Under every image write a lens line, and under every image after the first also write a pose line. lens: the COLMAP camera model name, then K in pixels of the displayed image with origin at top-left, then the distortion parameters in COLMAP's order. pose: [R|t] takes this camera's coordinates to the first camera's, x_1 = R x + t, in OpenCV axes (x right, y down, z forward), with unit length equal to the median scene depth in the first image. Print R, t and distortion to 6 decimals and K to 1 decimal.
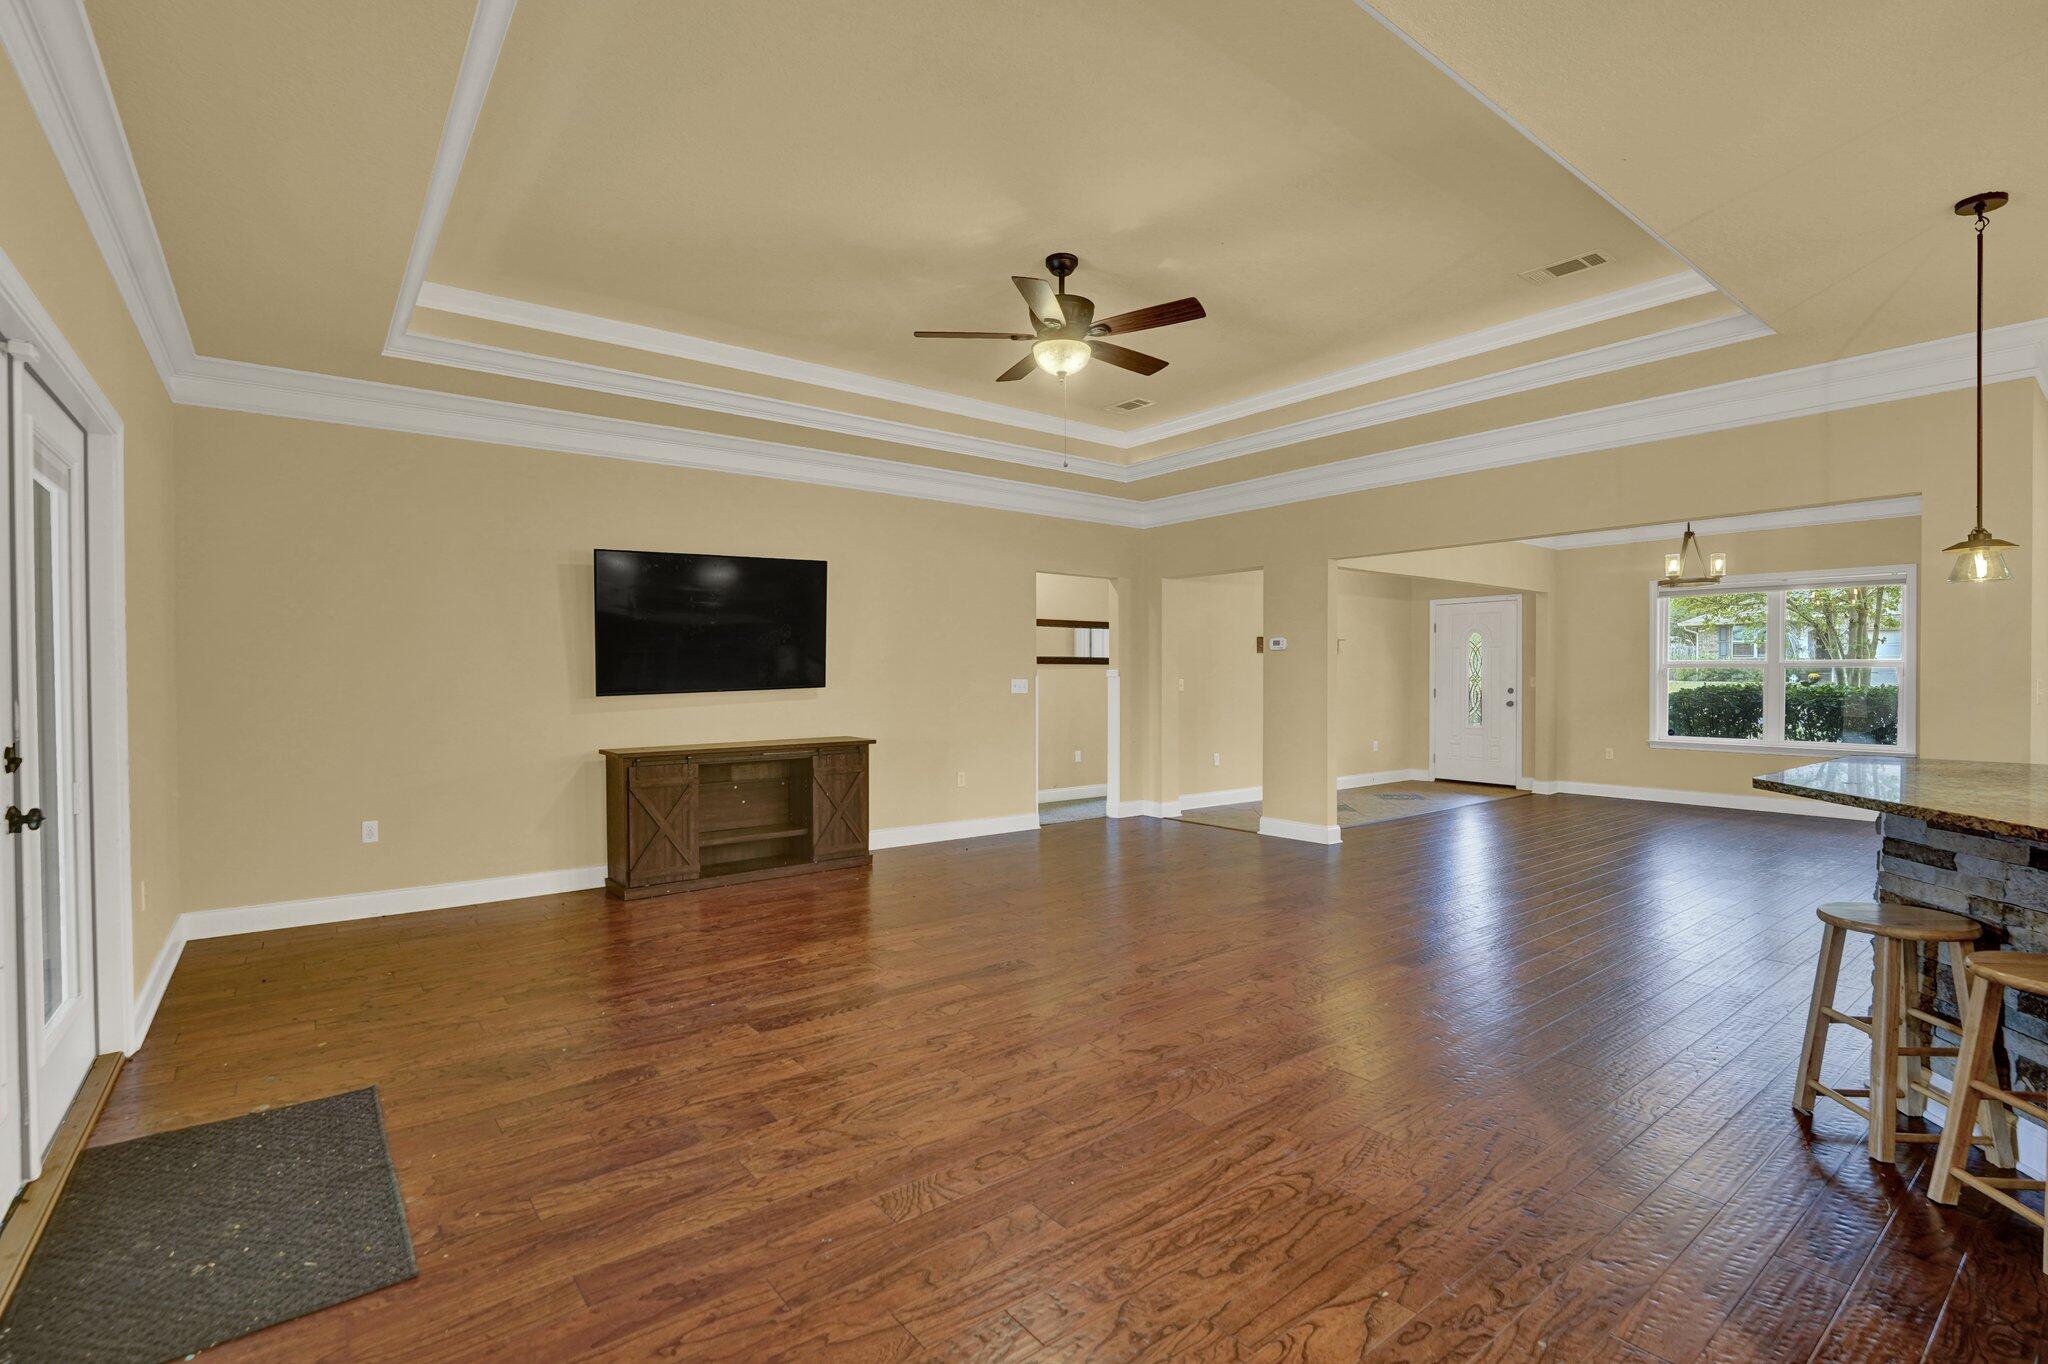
lens RADIAL K [[923.6, 0, 1024.0], [0, 923.6, 682.0], [0, 0, 1]] dist [-0.000498, -0.000027]
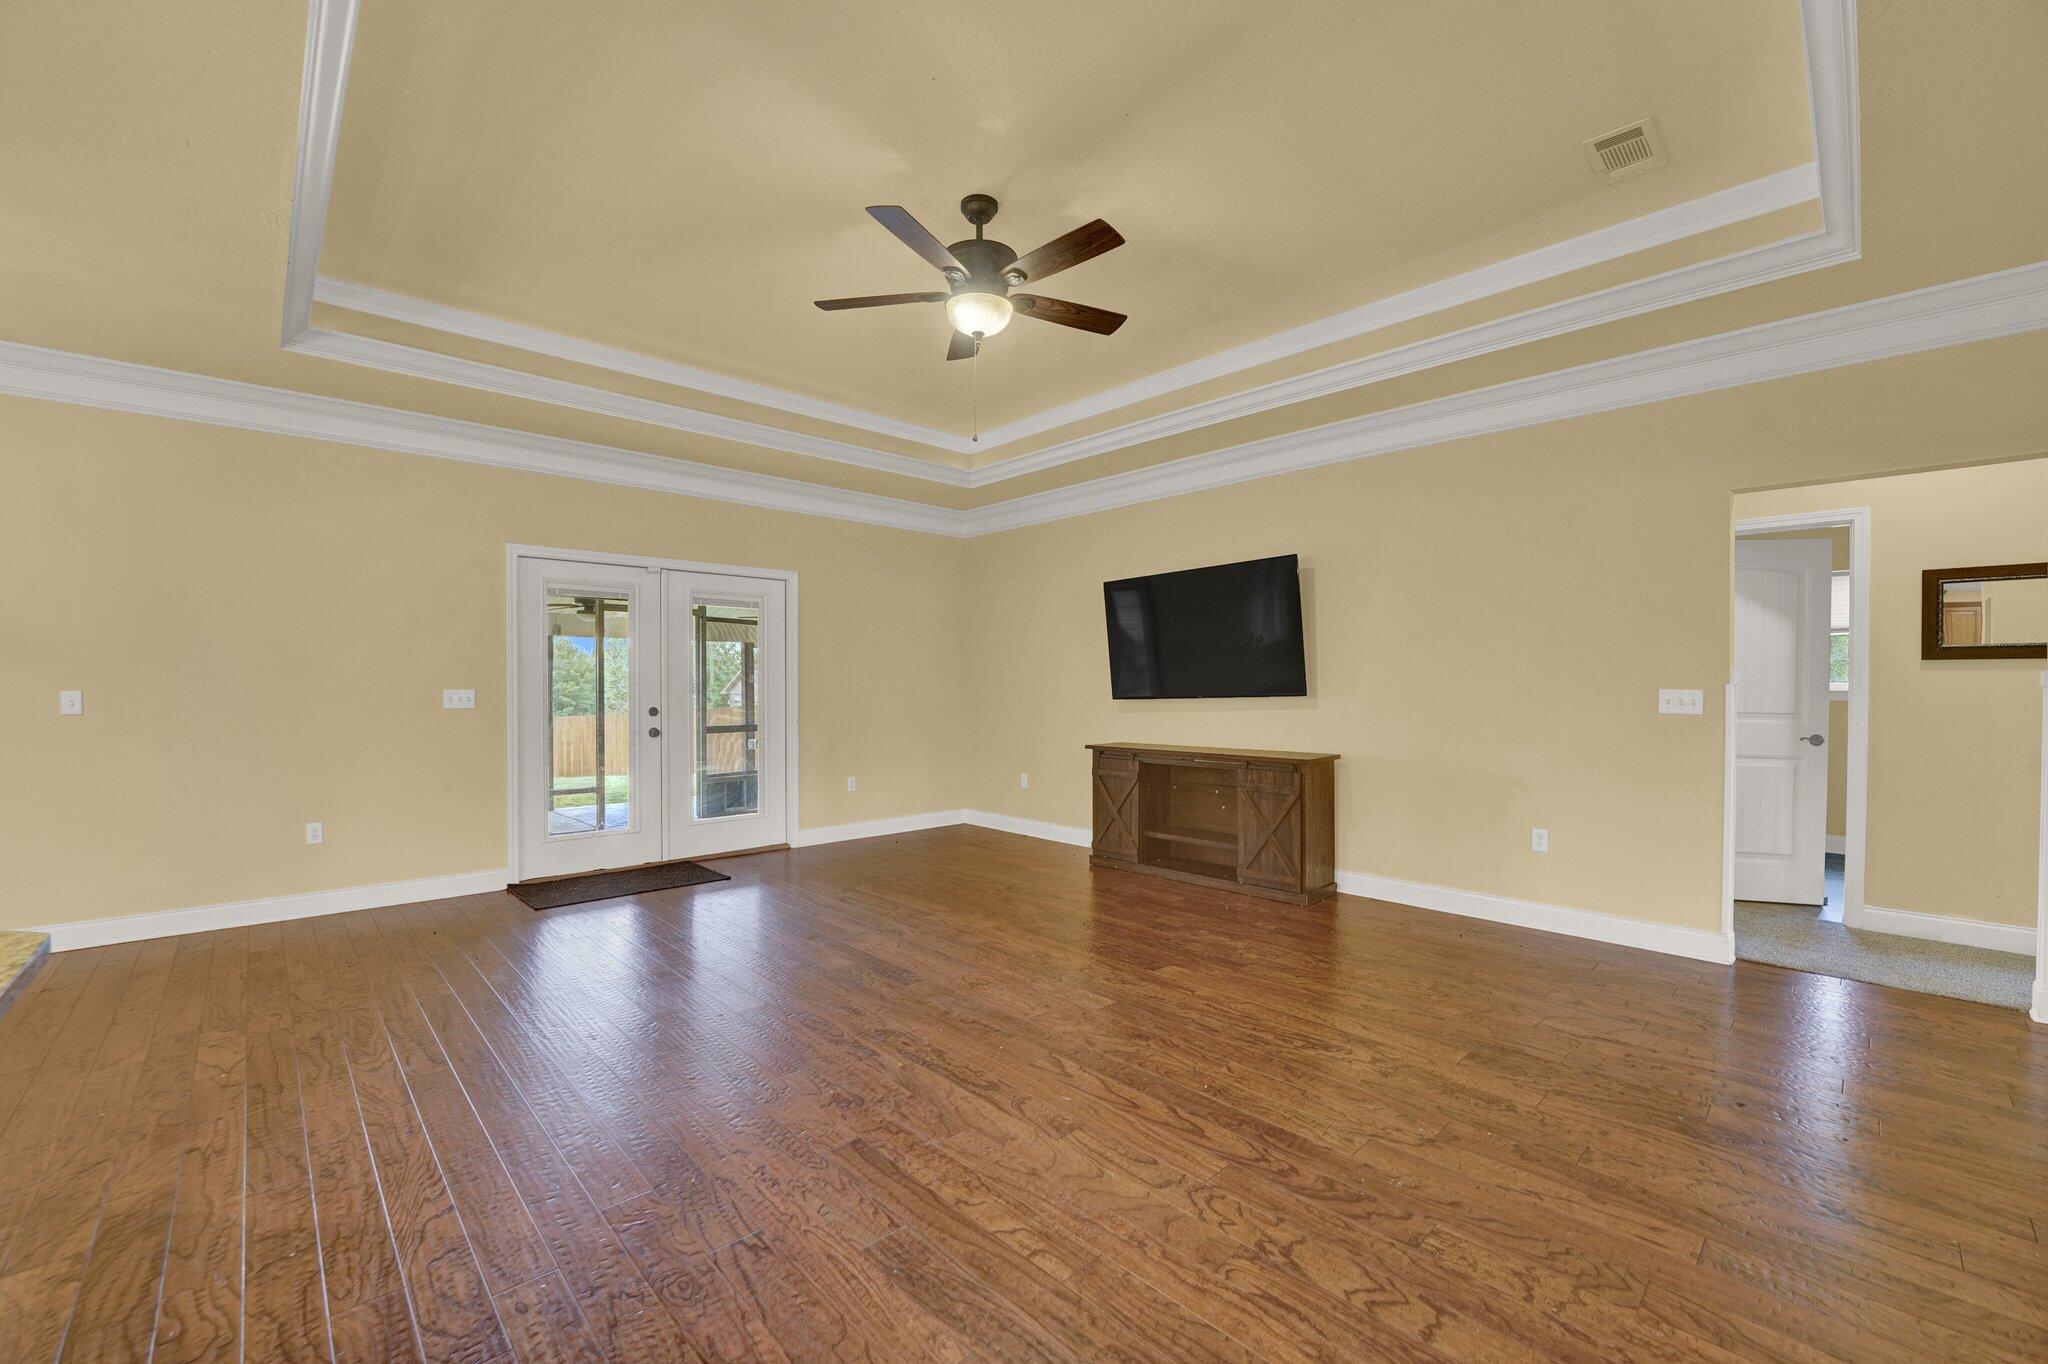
lens RADIAL K [[831.7, 0, 1013.0], [0, 831.7, 688.5], [0, 0, 1]] dist [-0.022868, 0.000505]
pose [[0.086042, 0.006779, -0.996268, 0.822733], [-0.005721, 0.999964, 0.006310, -0.007625], [0.996275, 0.005157, 0.086078, 0.969773]]
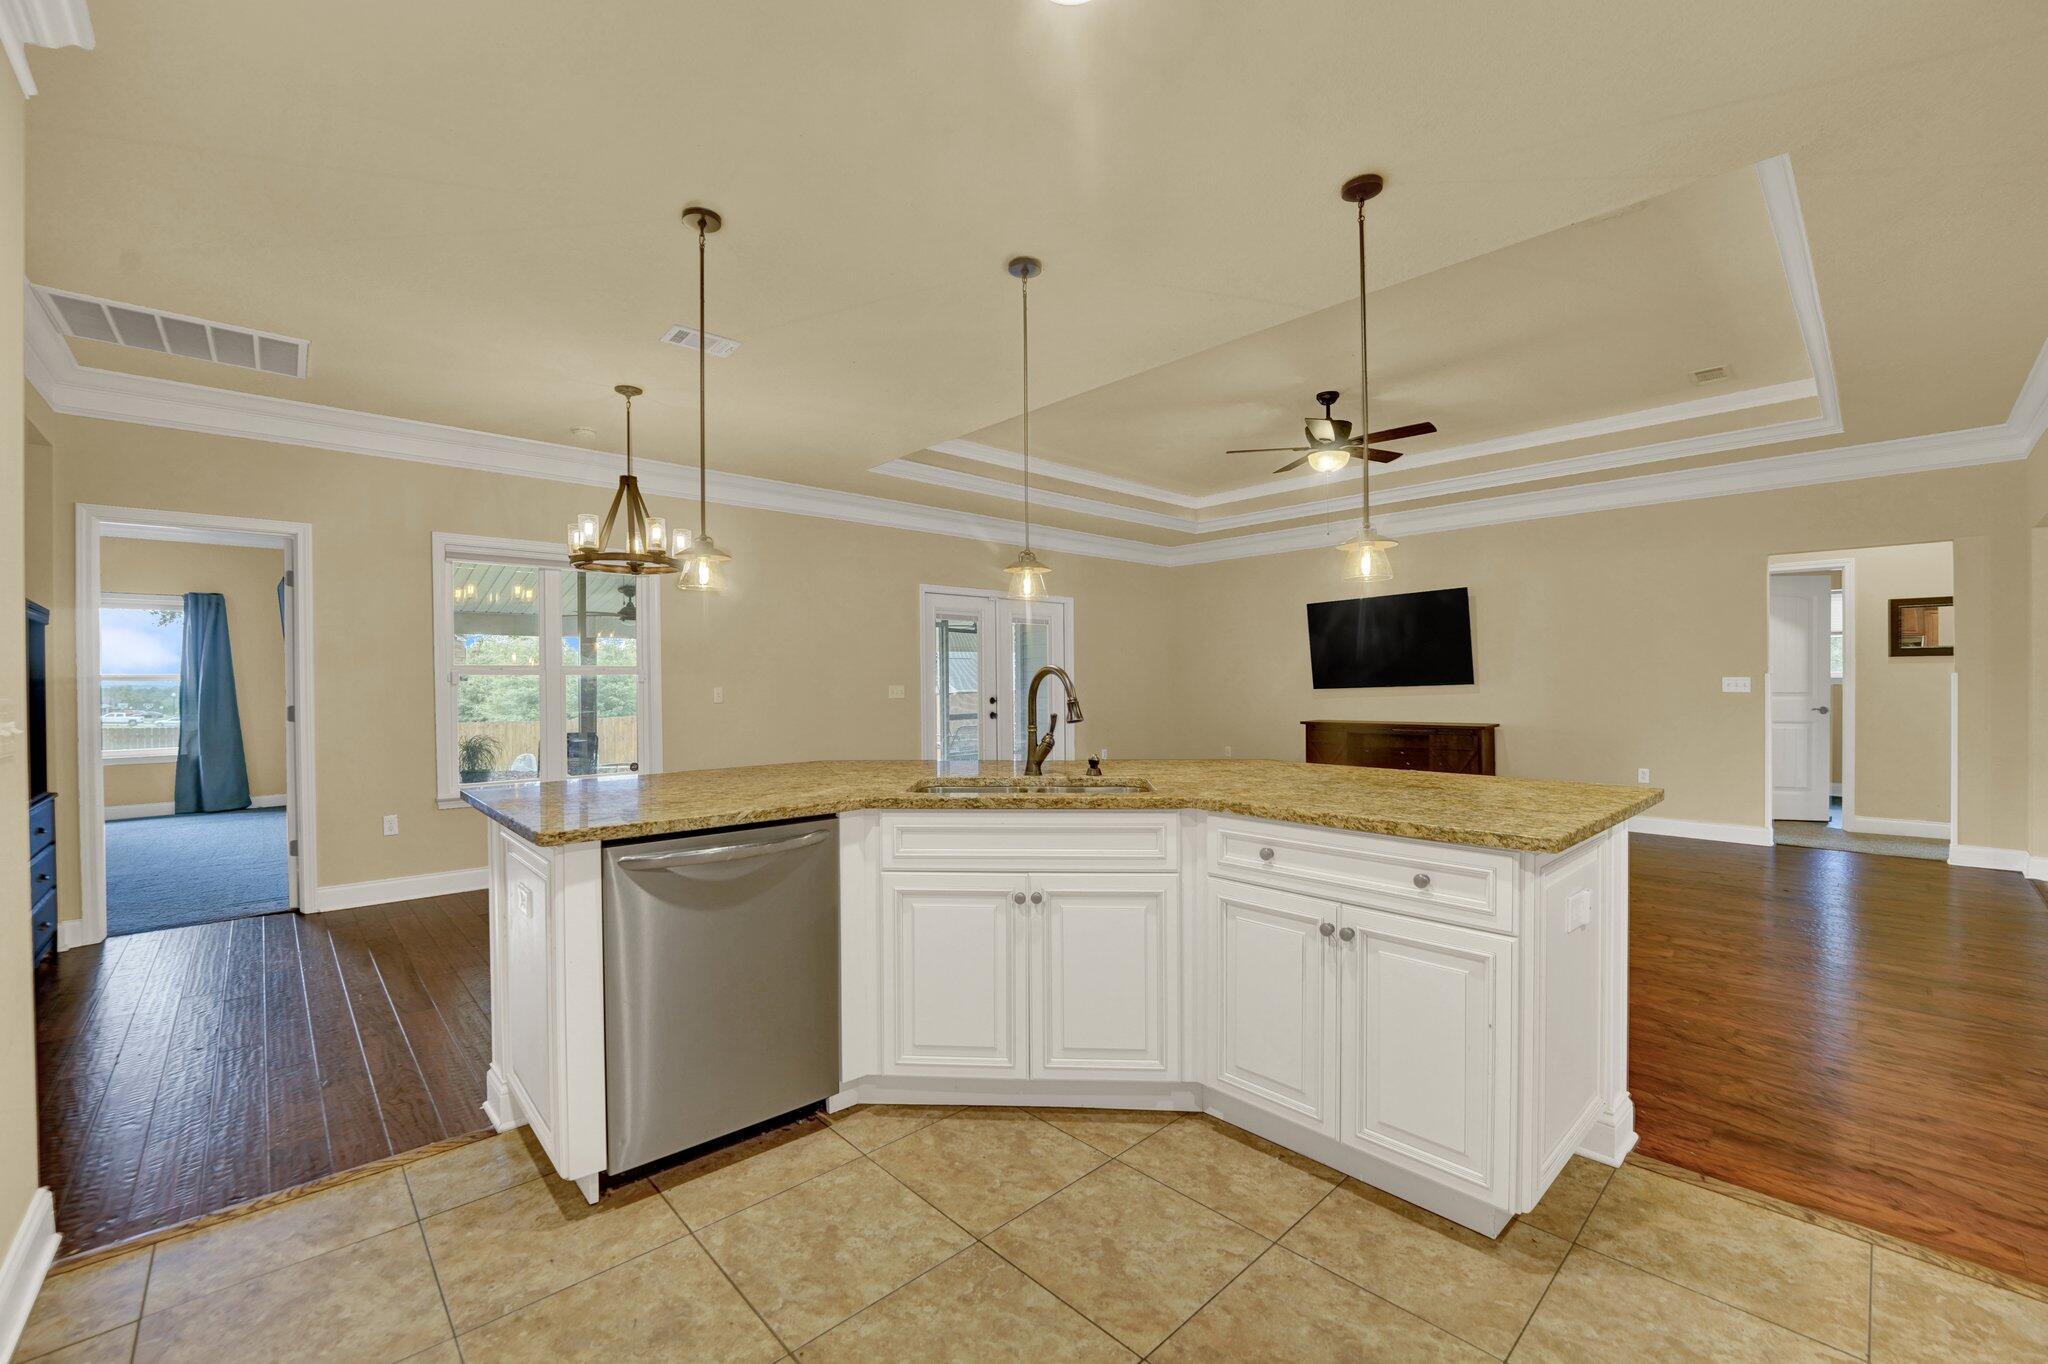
lens RADIAL K [[827.8, 0, 1003.2], [0, 827.8, 682.6], [0, 0, 1]] dist [-0.036033, 0.007175]
pose [[0.074902, 0.002556, -0.997188, 1.309019], [0.003584, 0.999990, 0.002832, -0.003759], [0.997184, -0.003786, 0.074892, 0.382654]]
